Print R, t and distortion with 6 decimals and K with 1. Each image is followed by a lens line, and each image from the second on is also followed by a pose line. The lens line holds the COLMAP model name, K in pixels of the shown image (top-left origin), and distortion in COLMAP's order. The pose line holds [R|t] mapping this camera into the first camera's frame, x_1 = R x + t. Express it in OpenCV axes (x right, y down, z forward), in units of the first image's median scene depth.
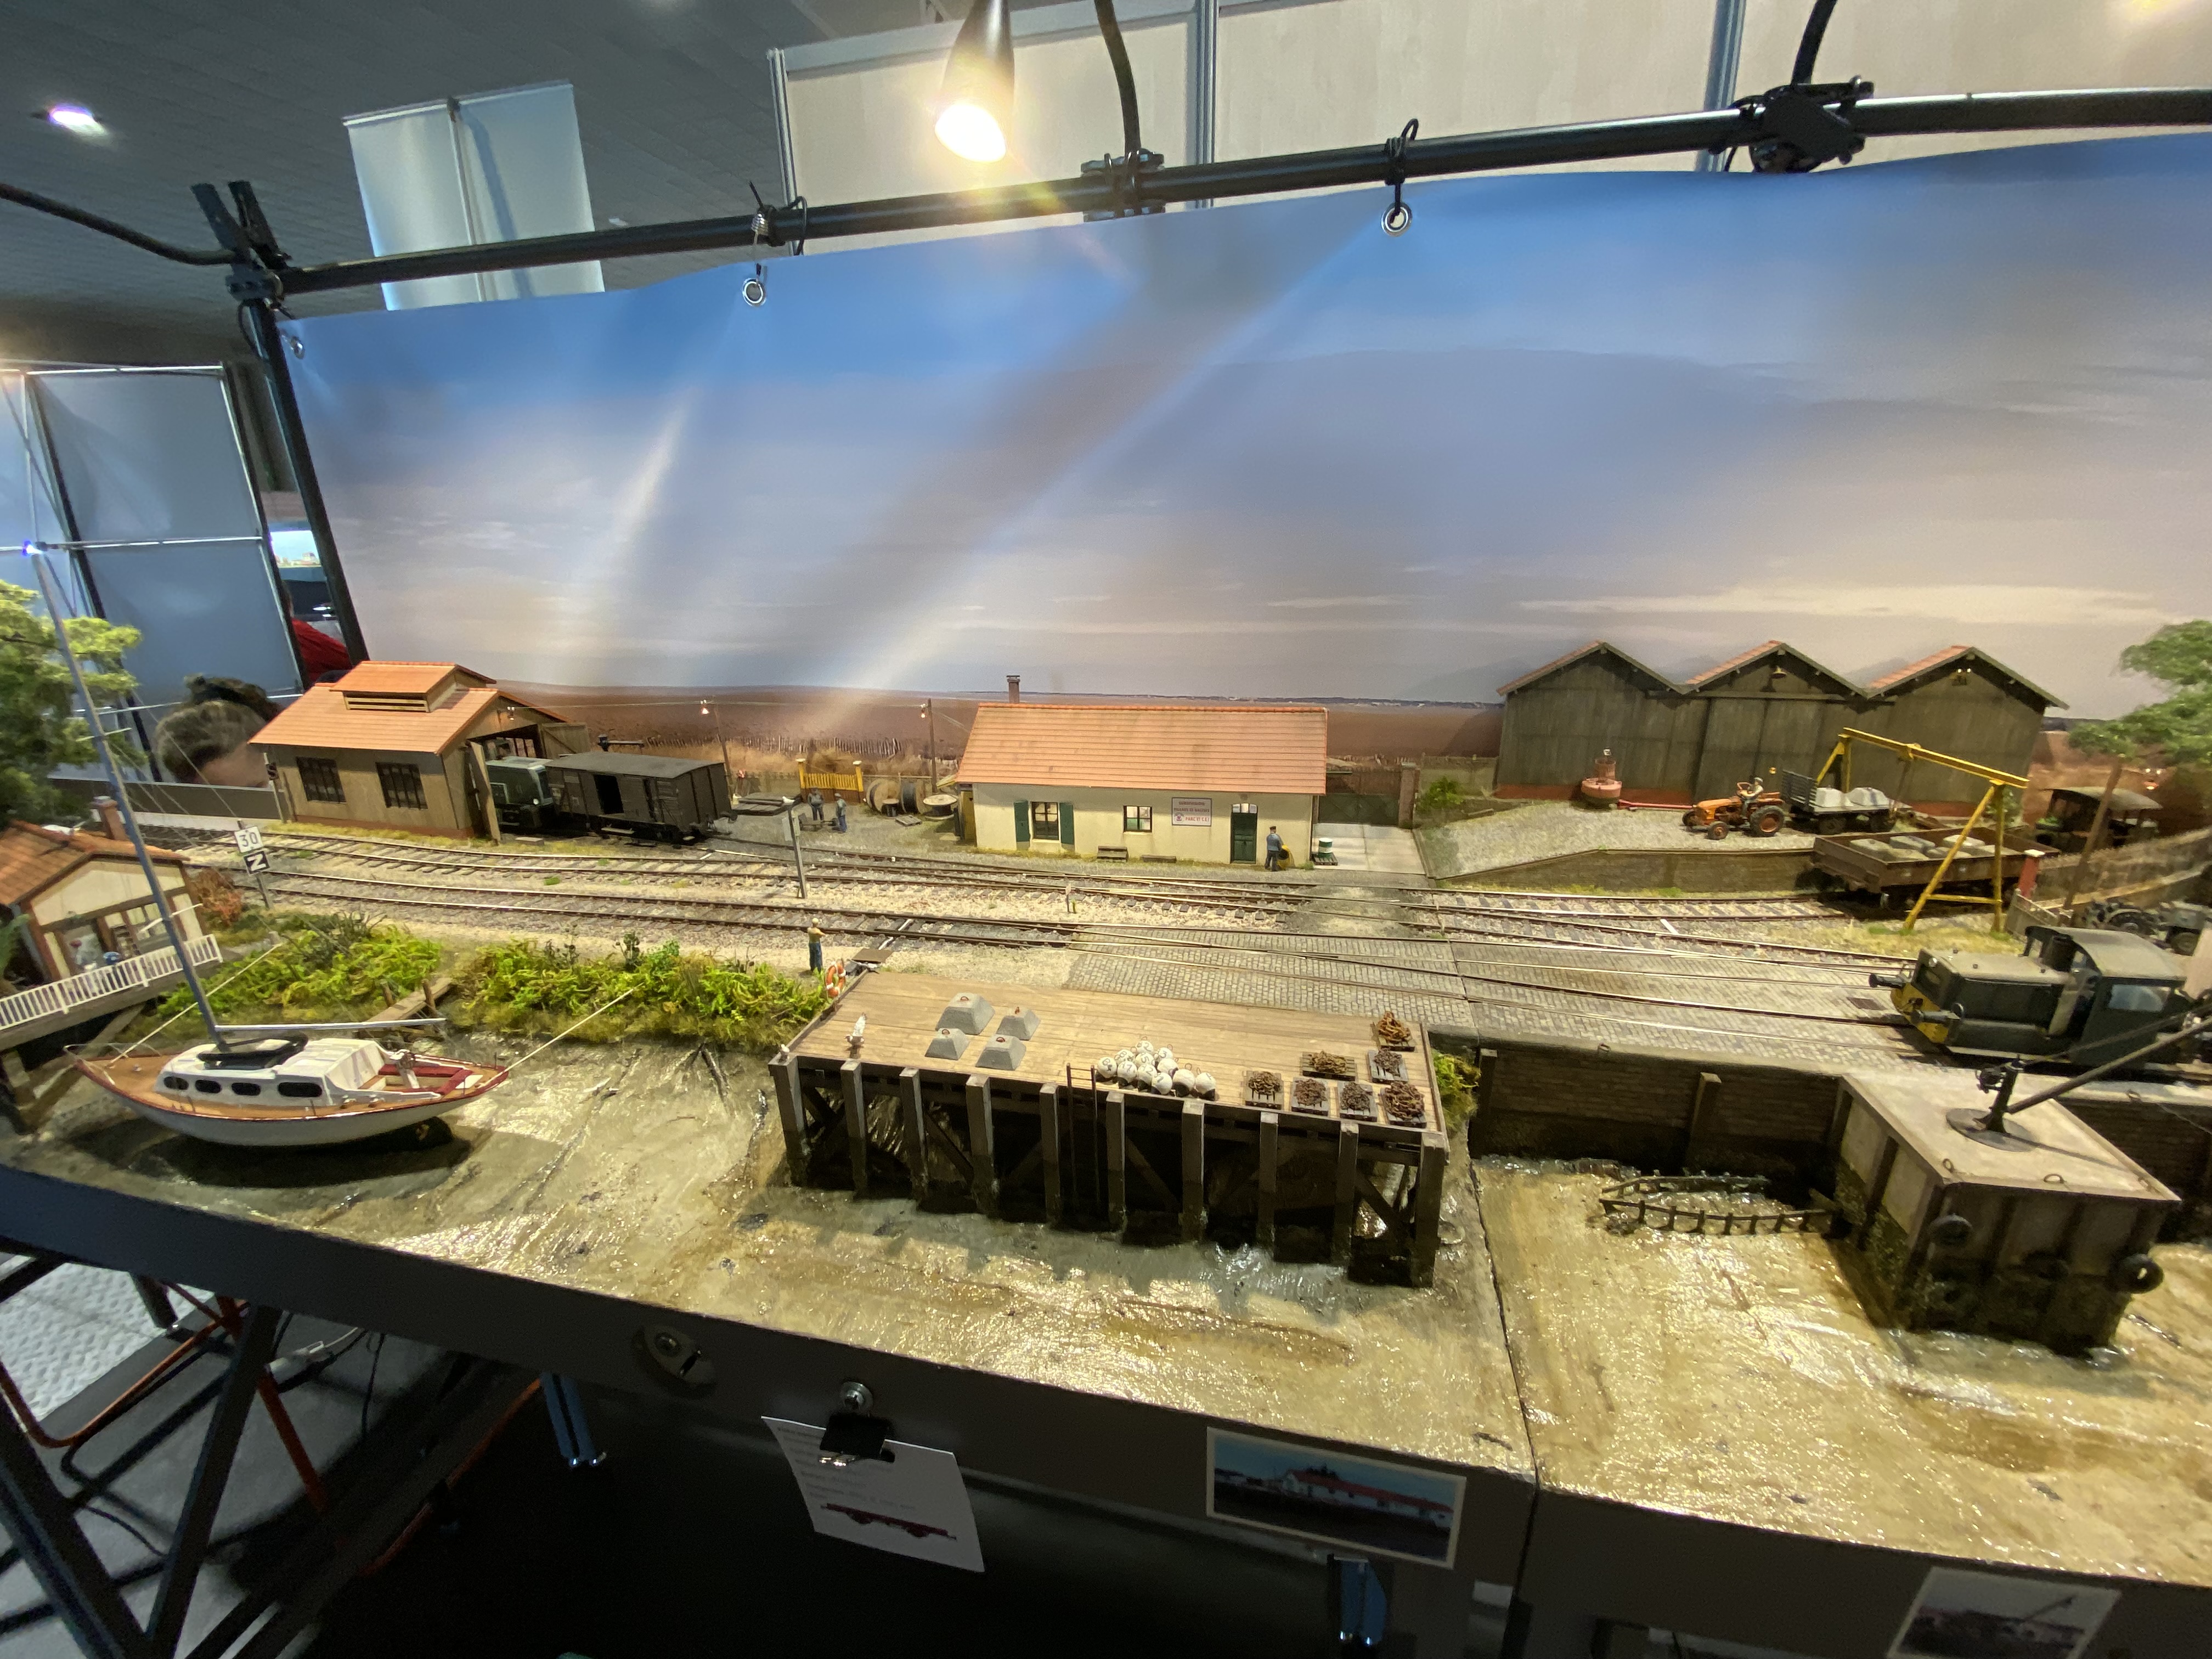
lens RADIAL K [[904.5, 0, 1102.1], [0, 904.5, 834.6], [0, 0, 1]] dist [0.001549, -0.013334]
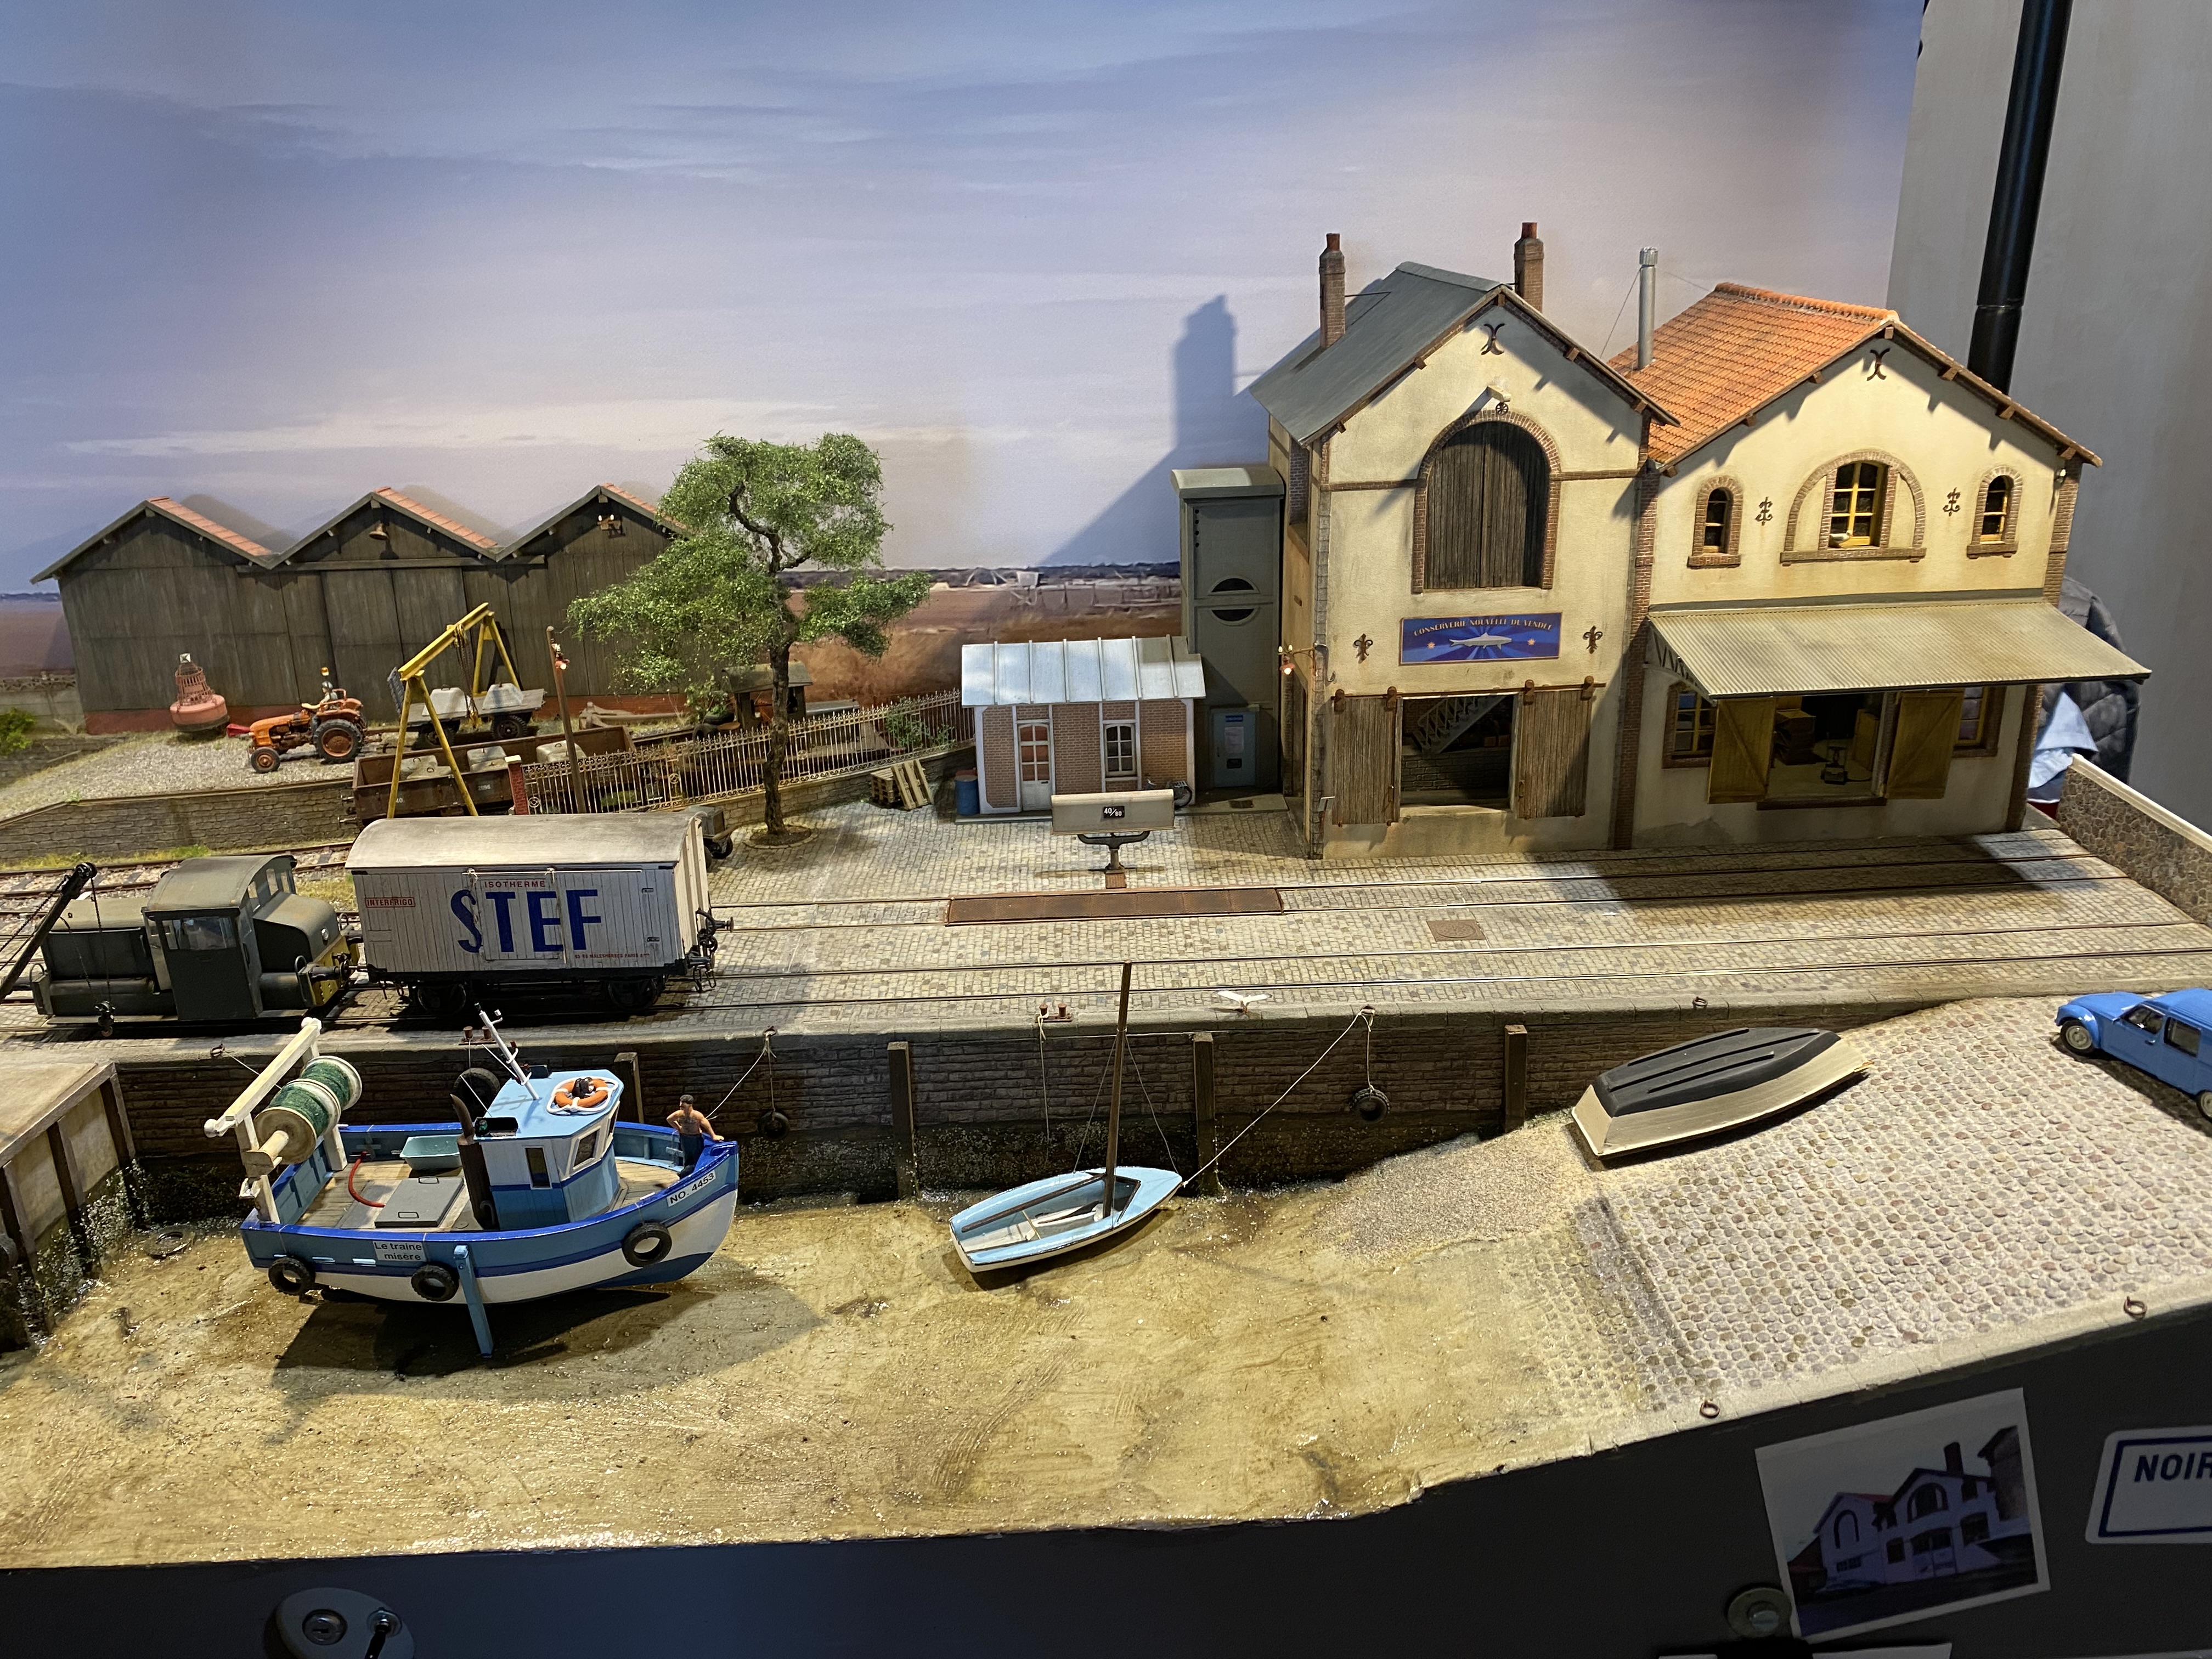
lens RADIAL K [[1679.0, 0, 1099.3], [0, 1679.0, 831.5], [0, 0, 1]] dist [0.014878, 0.000317]
pose [[0.968486, -0.091785, 0.231541, 1.071786], [0.088348, 0.995771, 0.025193, 0.081775], [-0.232874, -0.003943, 0.972499, -0.484841]]
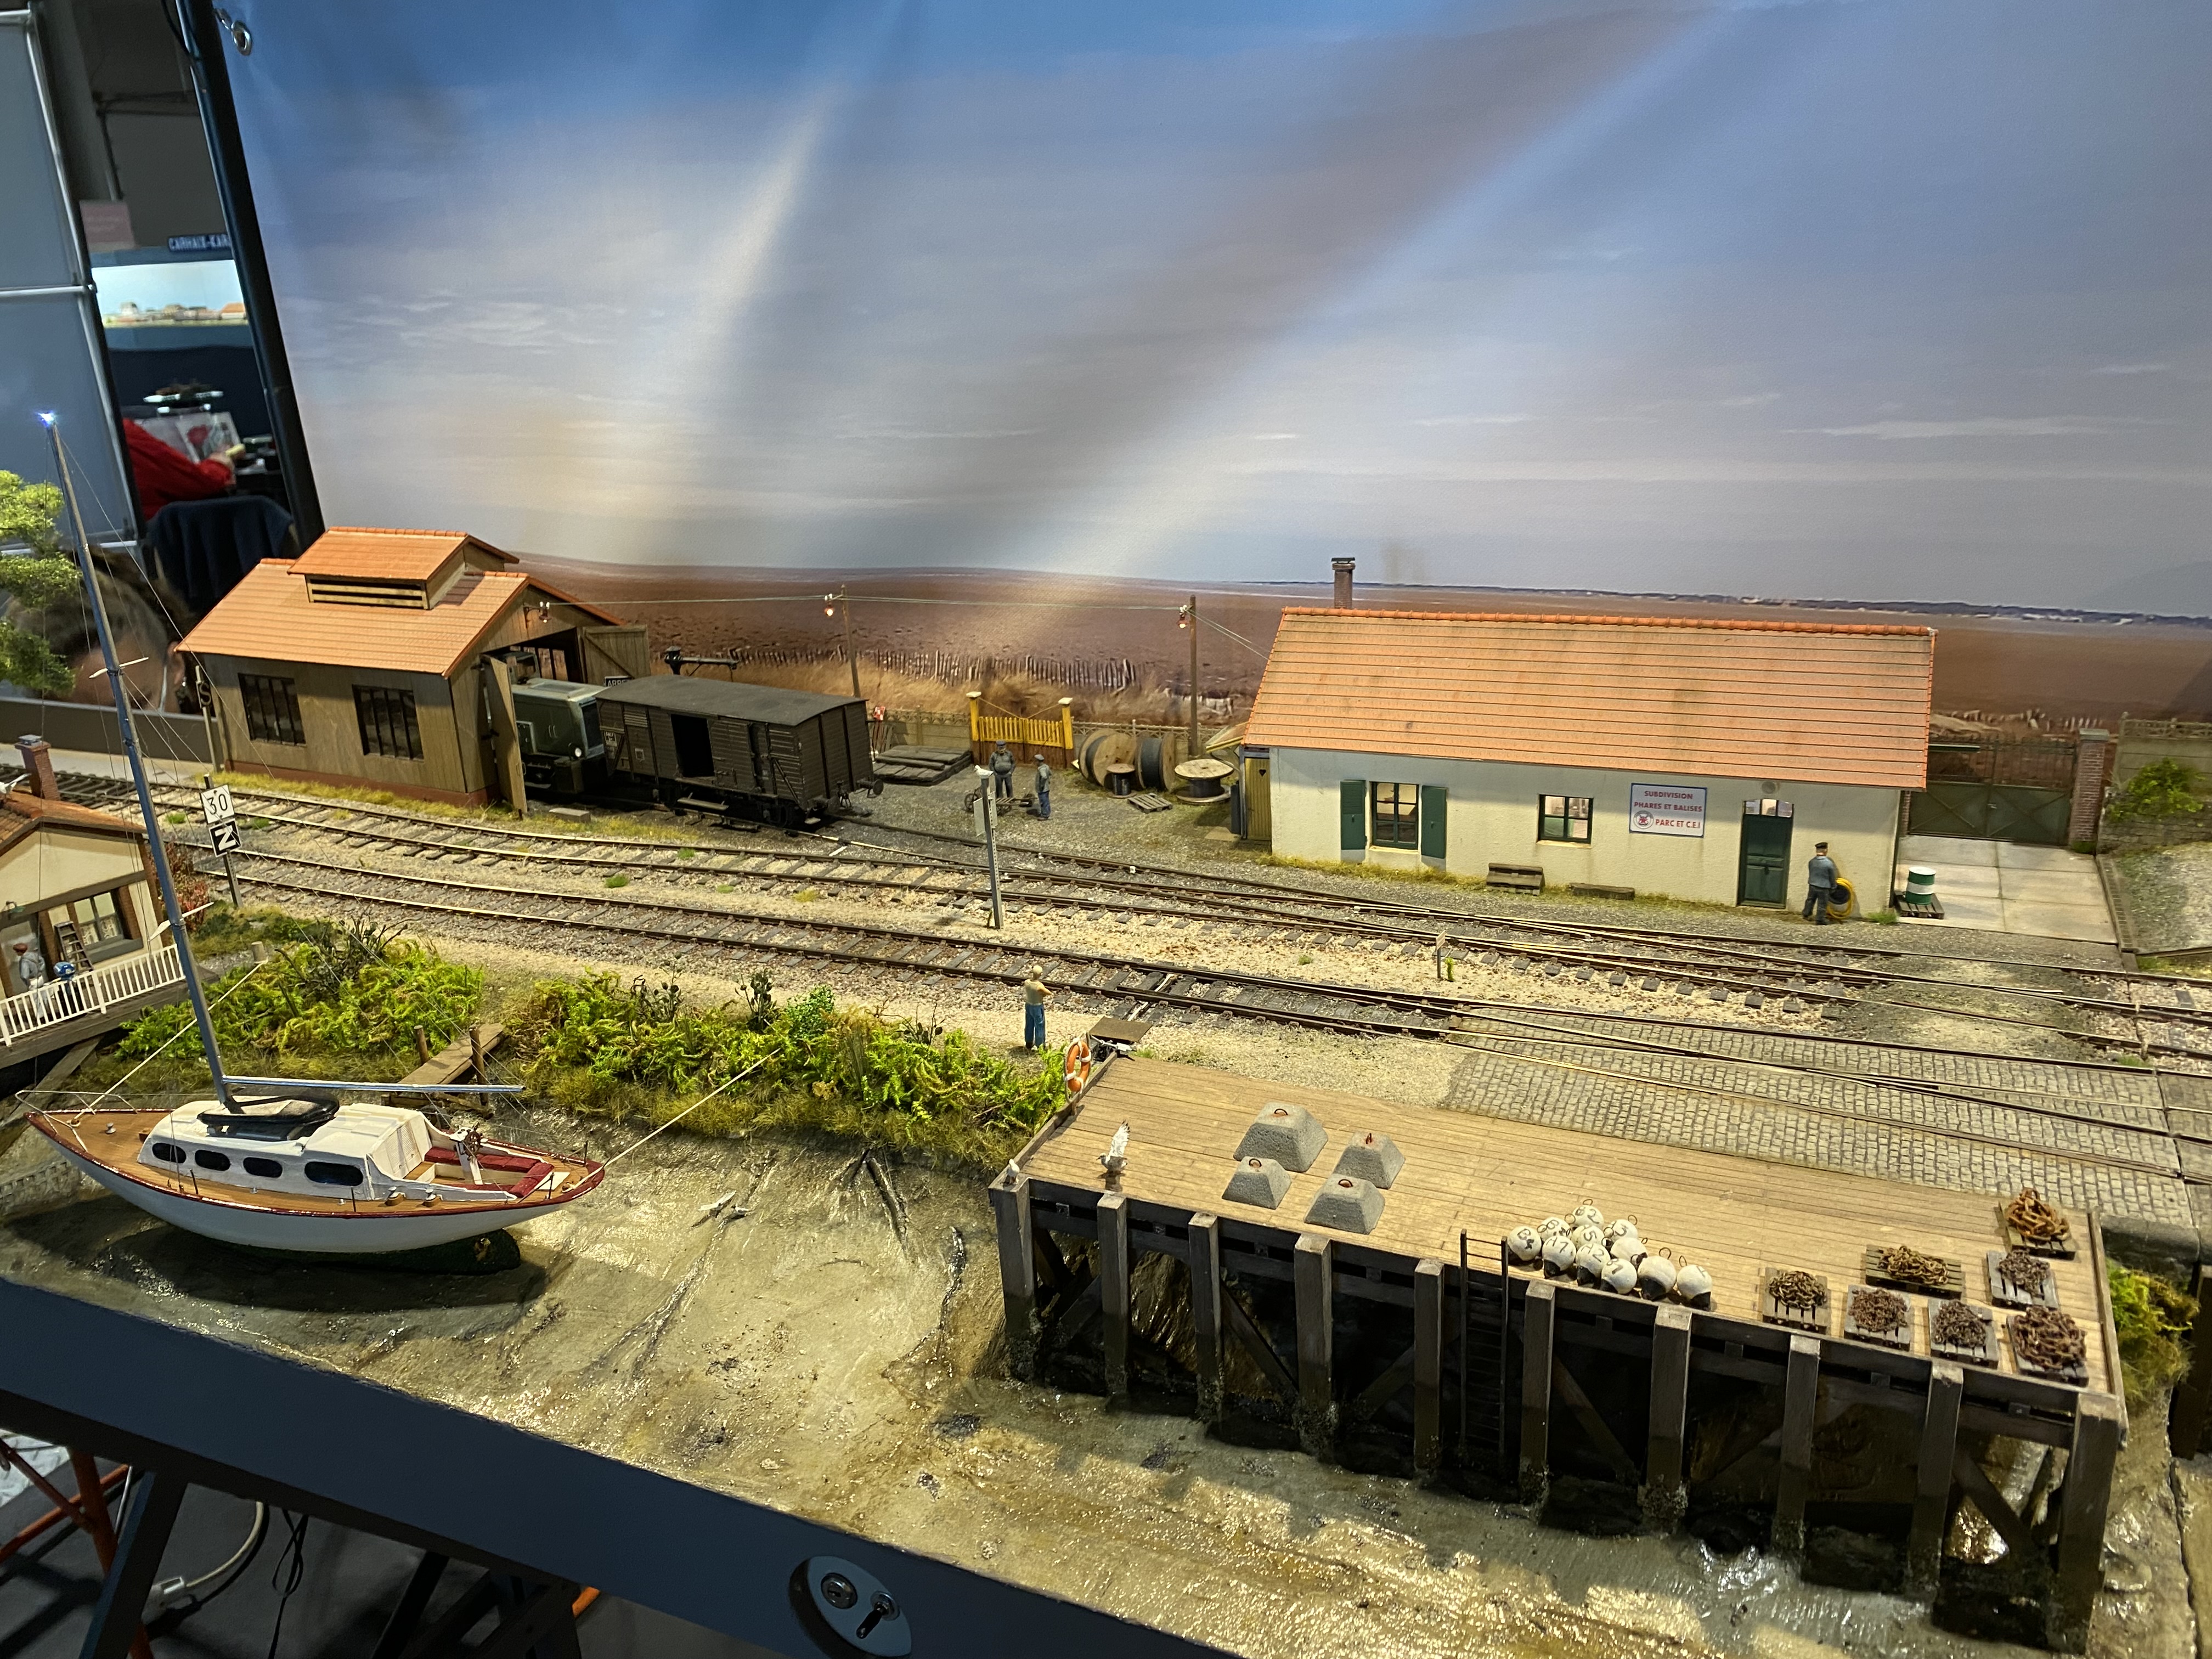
lens RADIAL K [[1725.2, 0, 1067.5], [0, 1725.2, 829.6], [0, 0, 1]] dist [0.021326, -0.043749]
pose [[0.976790, 0.038598, -0.210692, -0.044761], [-0.035420, 0.999195, 0.018837, -0.023915], [0.211250, -0.010937, 0.977371, -0.156175]]
